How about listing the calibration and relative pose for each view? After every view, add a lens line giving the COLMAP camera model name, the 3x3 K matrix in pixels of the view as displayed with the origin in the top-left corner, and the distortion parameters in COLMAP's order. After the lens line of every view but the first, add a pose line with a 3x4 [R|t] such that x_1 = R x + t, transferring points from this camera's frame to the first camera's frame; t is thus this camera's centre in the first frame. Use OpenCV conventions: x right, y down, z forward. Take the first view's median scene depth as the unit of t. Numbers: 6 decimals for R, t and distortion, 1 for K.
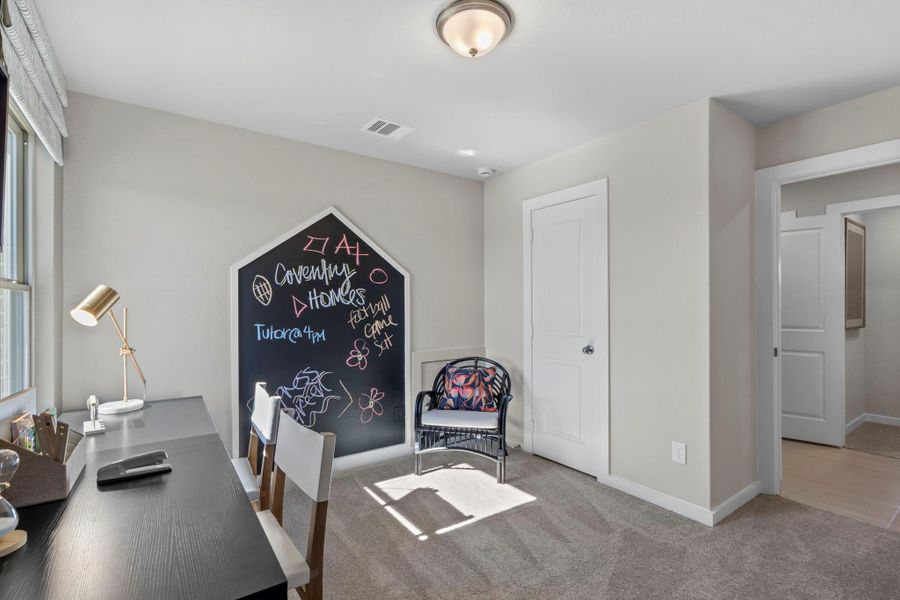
lens RADIAL K [[414.2, 0, 450.6], [0, 414.2, 304.9], [0, 0, 1]] dist [-0.003419, 0.002170]
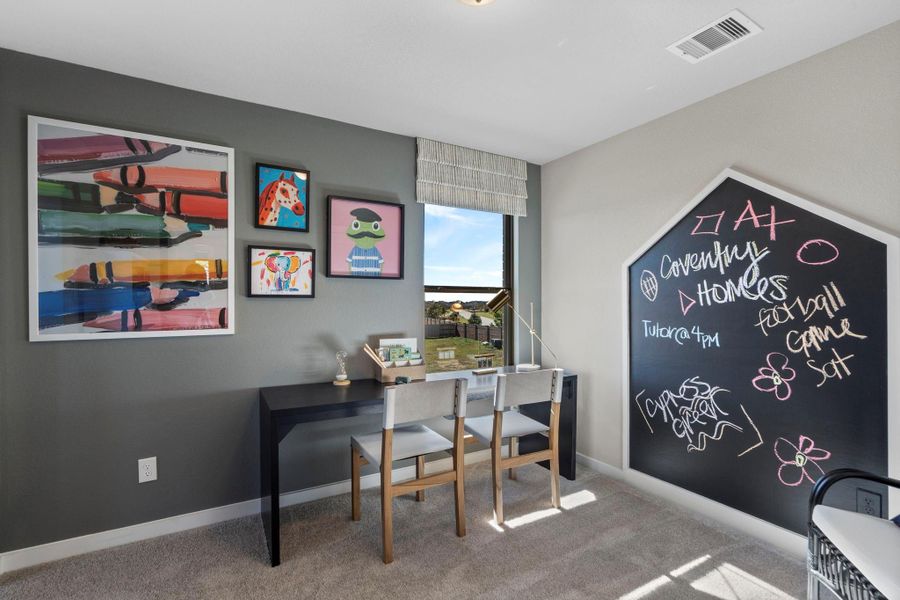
lens RADIAL K [[414.2, 0, 449.9], [0, 414.2, 301.5], [0, 0, 1]] dist [-0.003419, 0.002170]
pose [[-0.086655, 0.004382, -0.996229, 0.502796], [0.003651, 0.999985, 0.004081, -0.002935], [0.996232, -0.003283, -0.086669, 0.570185]]
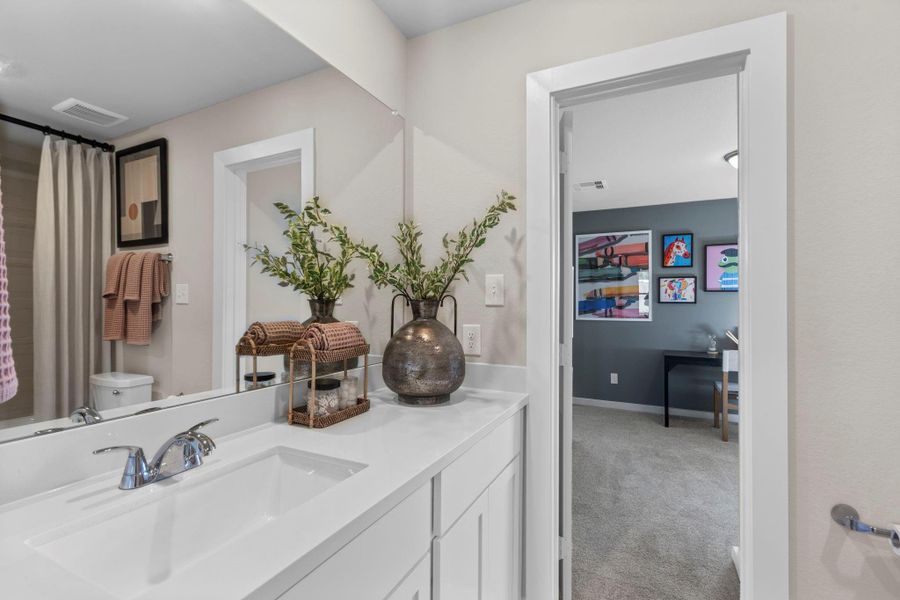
lens RADIAL K [[414.2, 0, 449.3], [0, 414.2, 301.2], [0, 0, 1]] dist [-0.003419, 0.002170]
pose [[-0.877161, 0.002408, -0.480190, 0.802128], [0.002653, 0.999996, 0.000167, -0.009945], [0.480189, -0.001128, -0.877164, 0.804212]]
